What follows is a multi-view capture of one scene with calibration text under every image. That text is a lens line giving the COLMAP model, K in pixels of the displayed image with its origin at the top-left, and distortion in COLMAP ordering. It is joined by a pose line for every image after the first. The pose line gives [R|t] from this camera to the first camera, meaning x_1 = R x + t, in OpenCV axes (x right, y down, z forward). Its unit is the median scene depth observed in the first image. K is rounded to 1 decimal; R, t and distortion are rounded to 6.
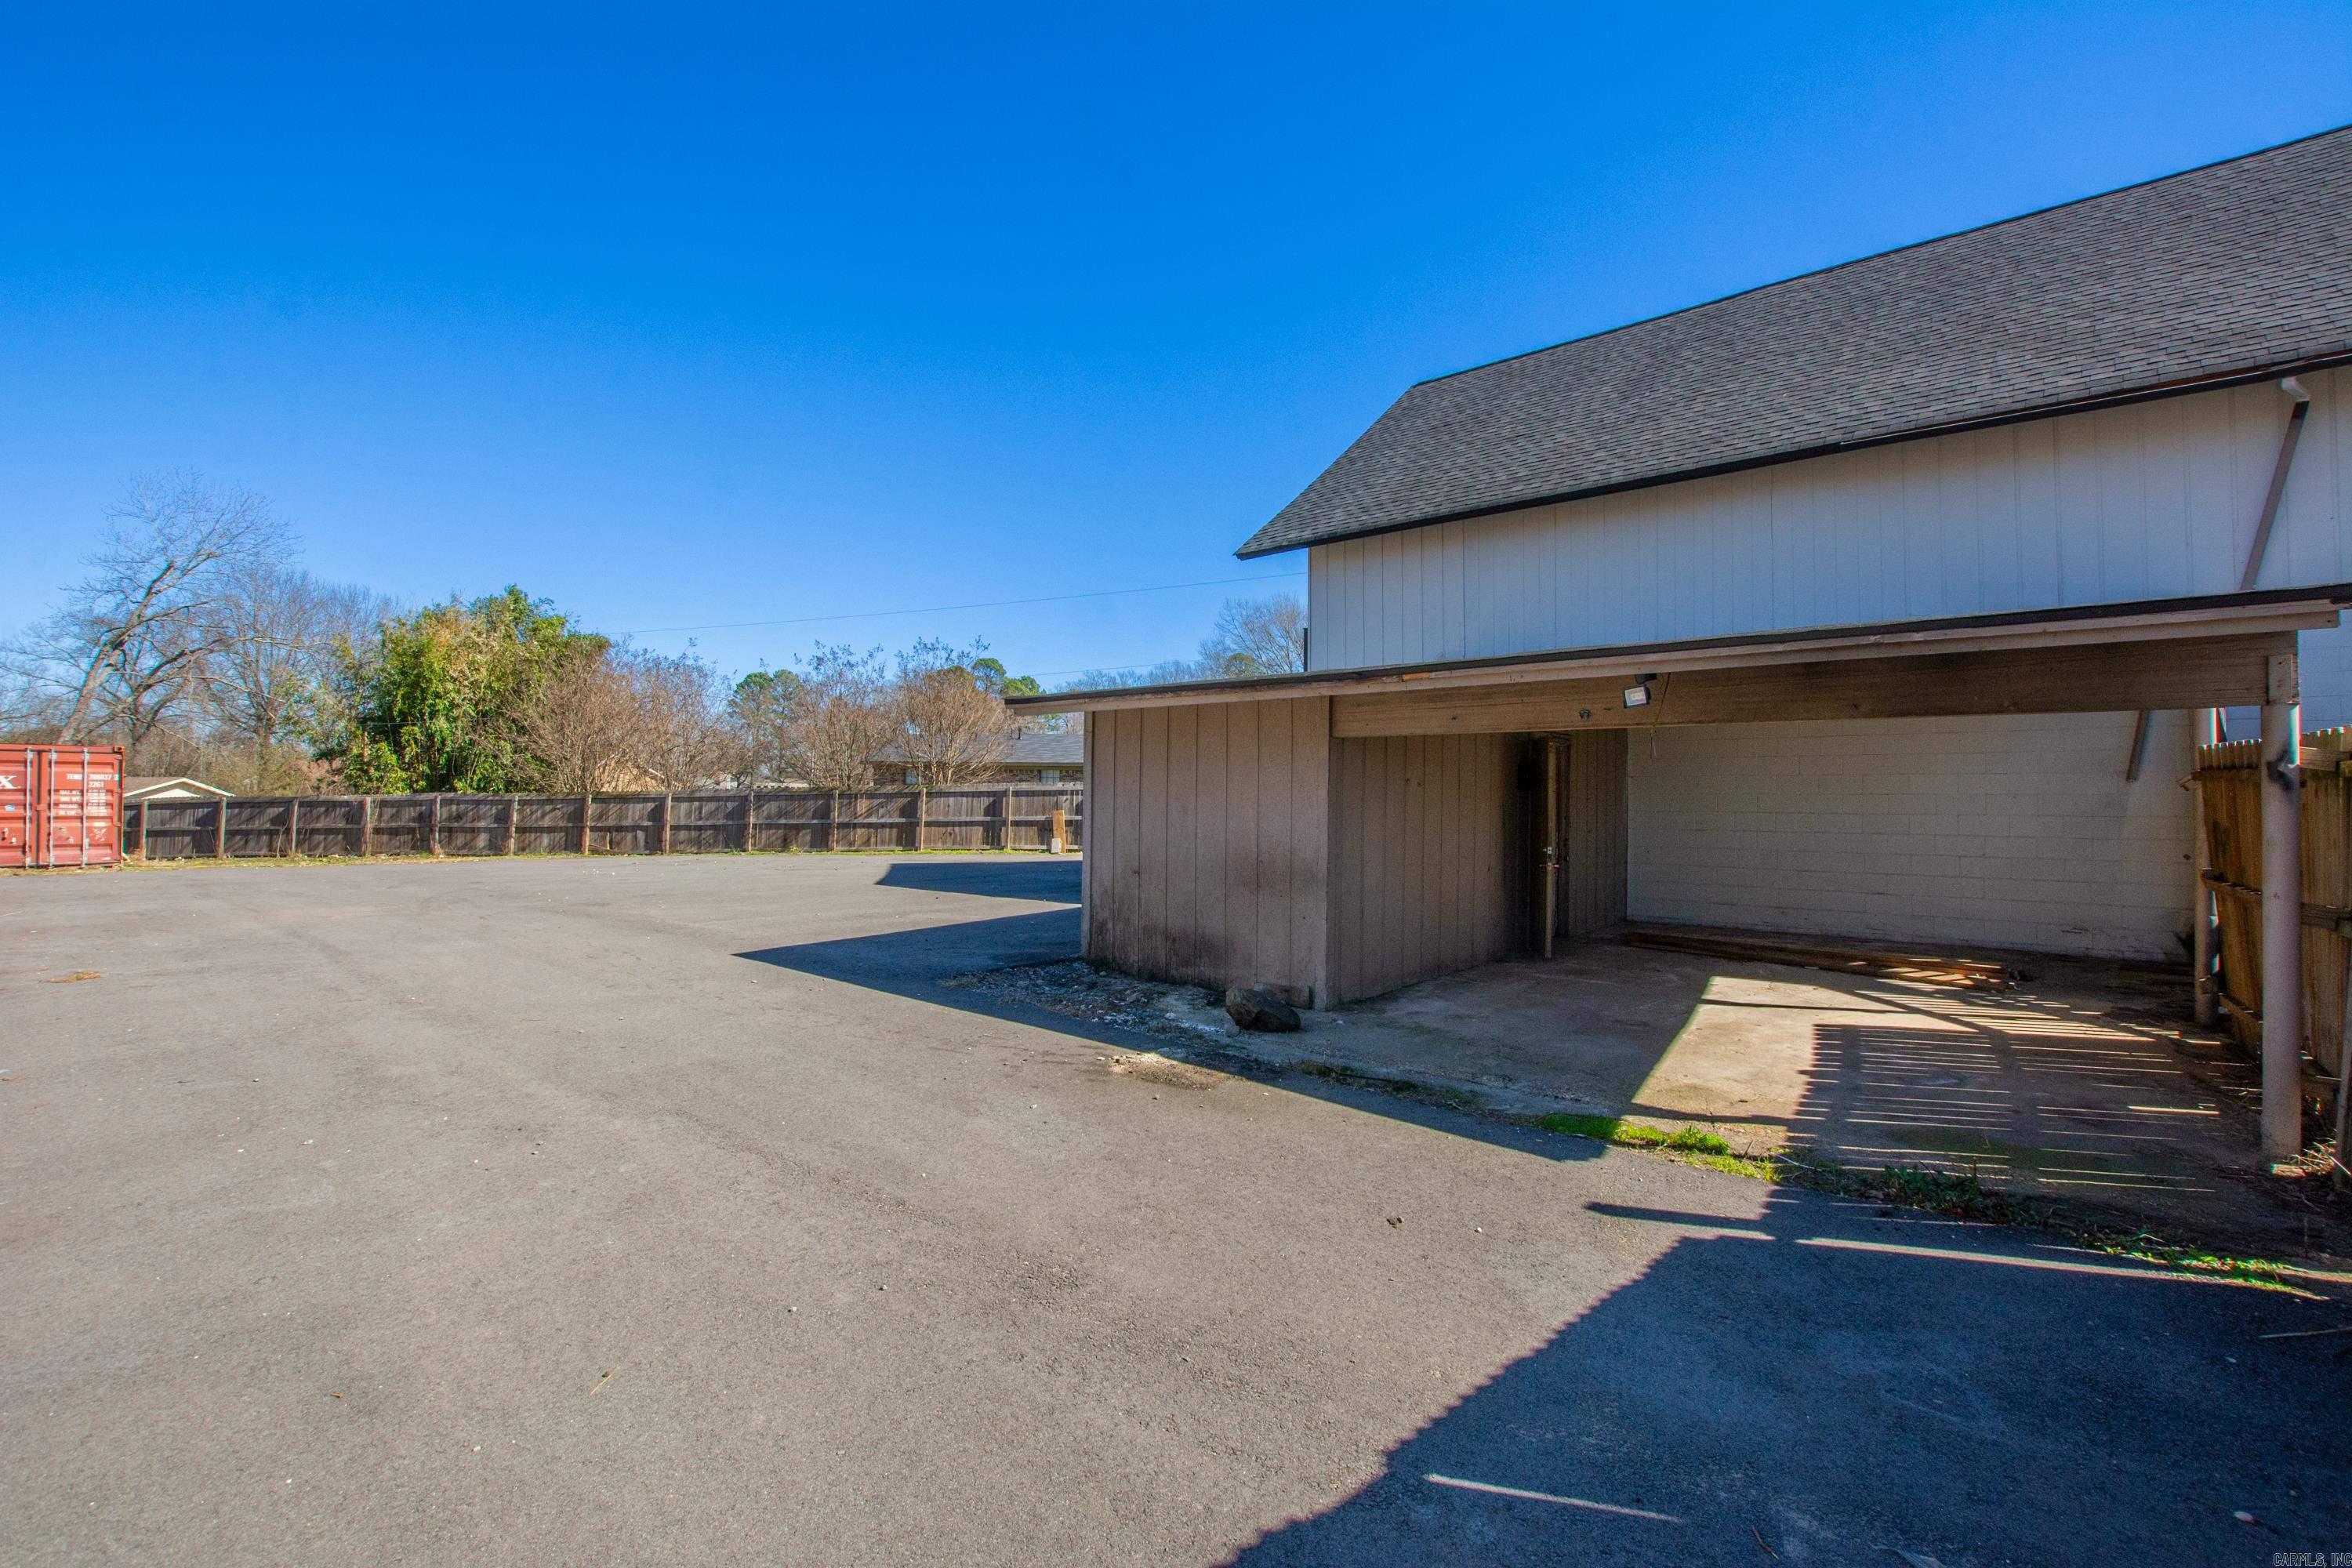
lens RADIAL K [[1040.9, 0, 1181.6], [0, 1040.9, 782.5], [0, 0, 1]] dist [-0.038144, 0.007648]
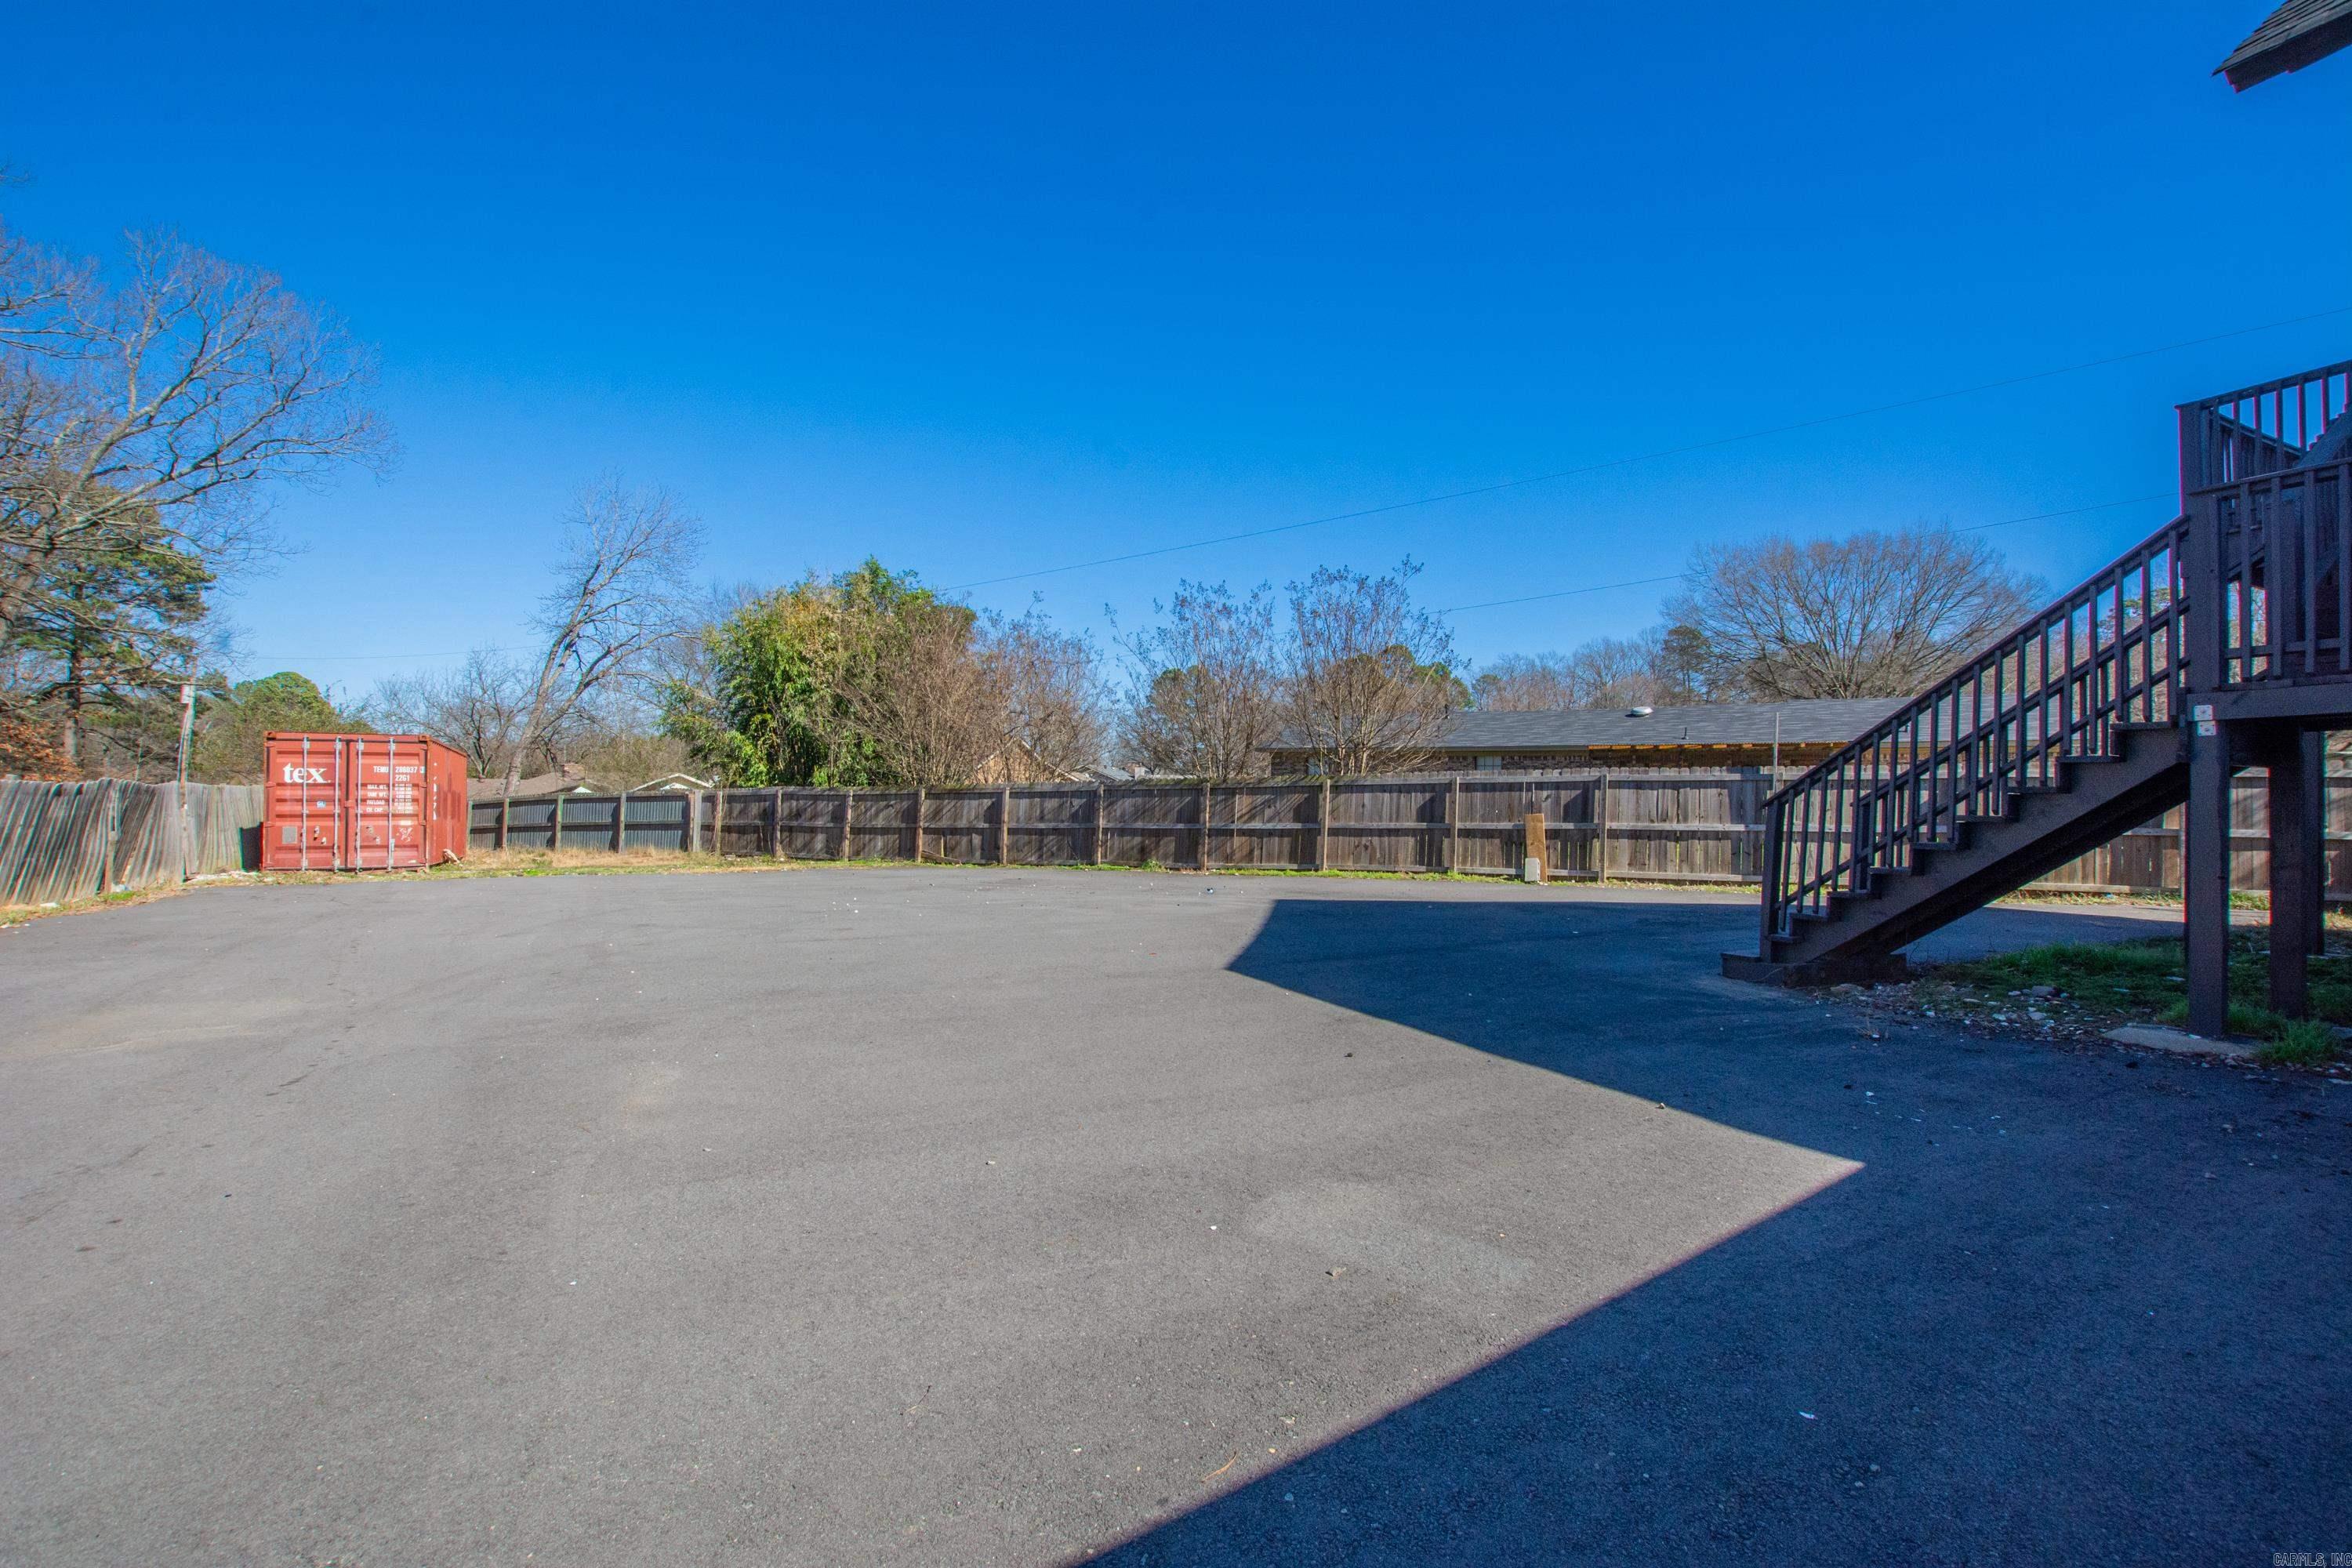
lens RADIAL K [[1040.9, 0, 1181.6], [0, 1040.9, 782.5], [0, 0, 1]] dist [-0.038144, 0.007648]
pose [[0.926798, -0.001698, -0.375557, -0.077999], [0.004516, 0.999968, 0.006623, 0.002447], [0.375533, -0.007834, 0.926776, 0.321095]]
